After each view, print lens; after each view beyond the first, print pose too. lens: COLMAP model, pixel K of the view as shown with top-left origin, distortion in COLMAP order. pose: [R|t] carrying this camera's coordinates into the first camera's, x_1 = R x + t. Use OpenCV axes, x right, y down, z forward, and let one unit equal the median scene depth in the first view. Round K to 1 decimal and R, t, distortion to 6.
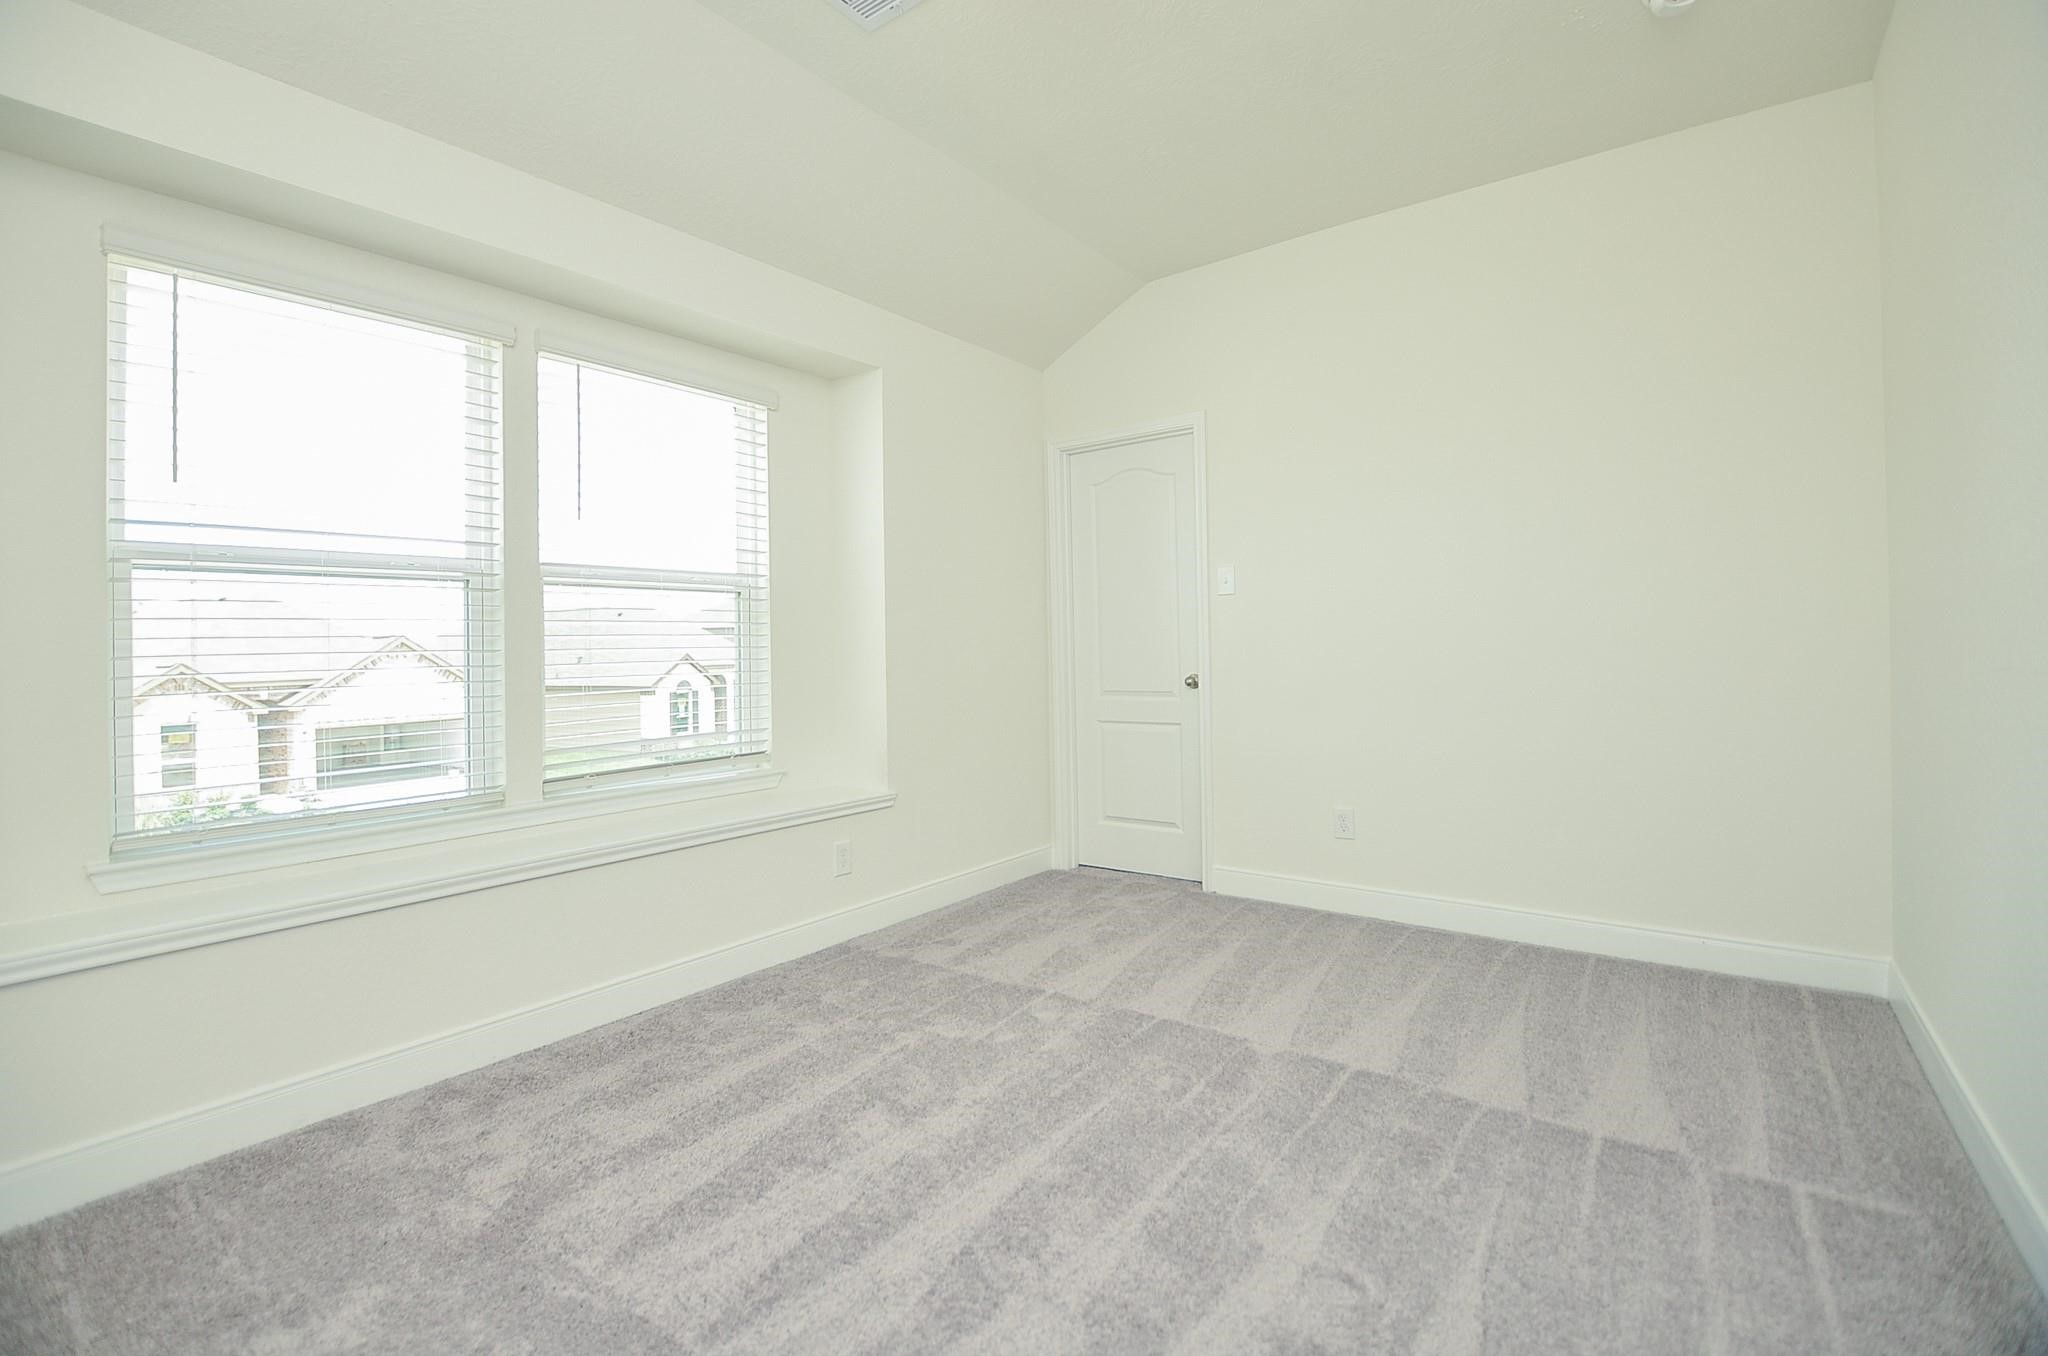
lens RADIAL K [[892.0, 0, 1022.3], [0, 892.0, 643.7], [0, 0, 1]] dist [-0.026303, -0.000009]
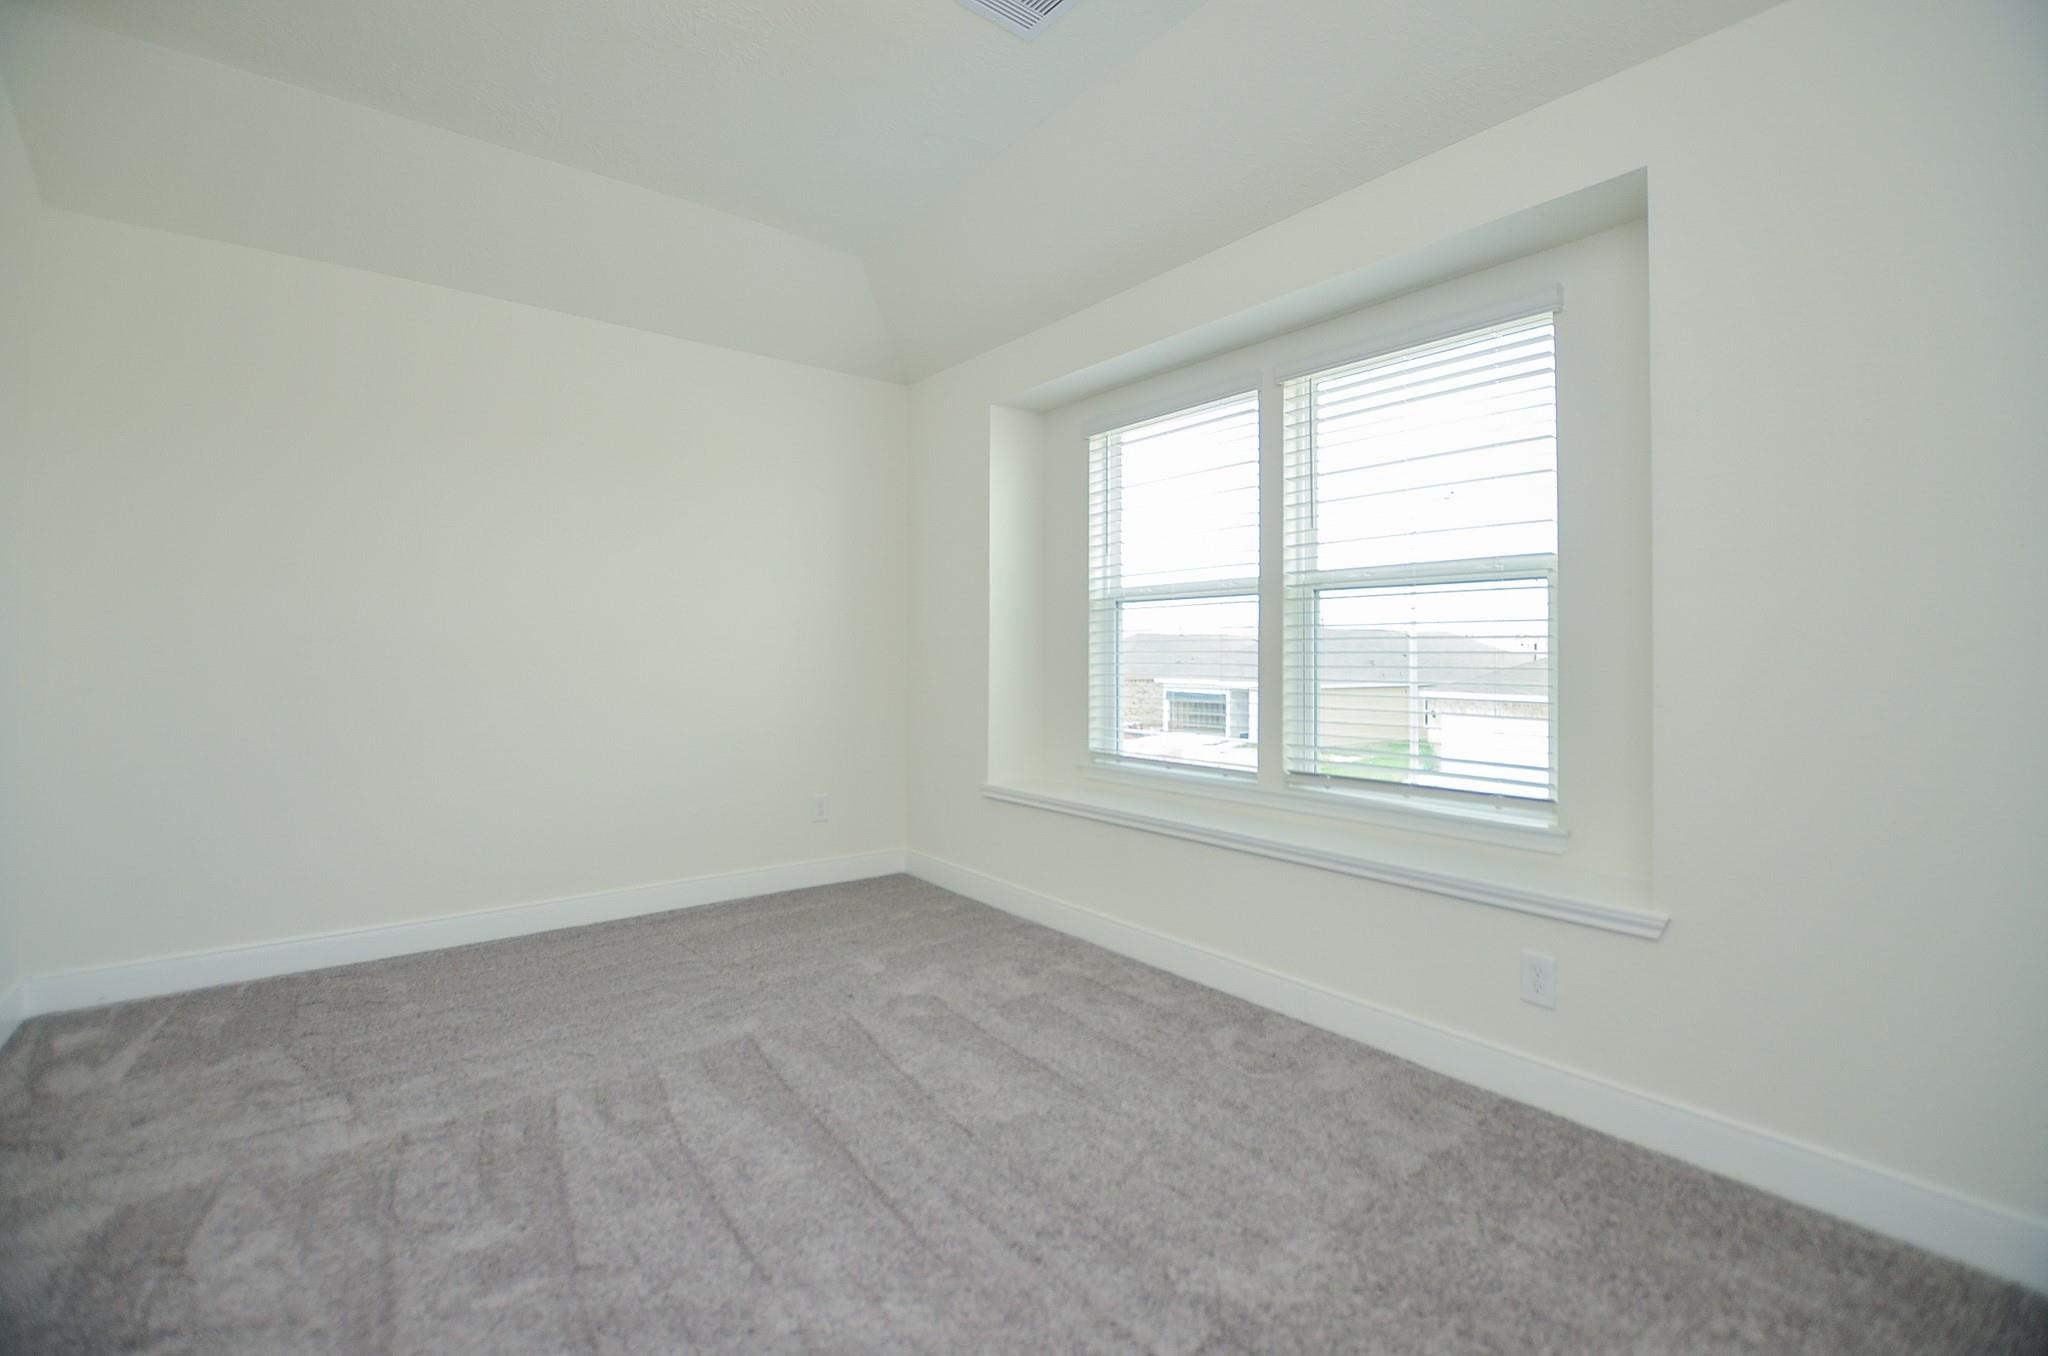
lens RADIAL K [[892.0, 0, 1022.3], [0, 892.0, 643.7], [0, 0, 1]] dist [-0.026303, -0.000009]
pose [[-0.248215, 0.007671, -0.968675, 0.623005], [0.006386, 0.999960, 0.006282, -0.011688], [0.968684, -0.004627, -0.248254, 0.963572]]
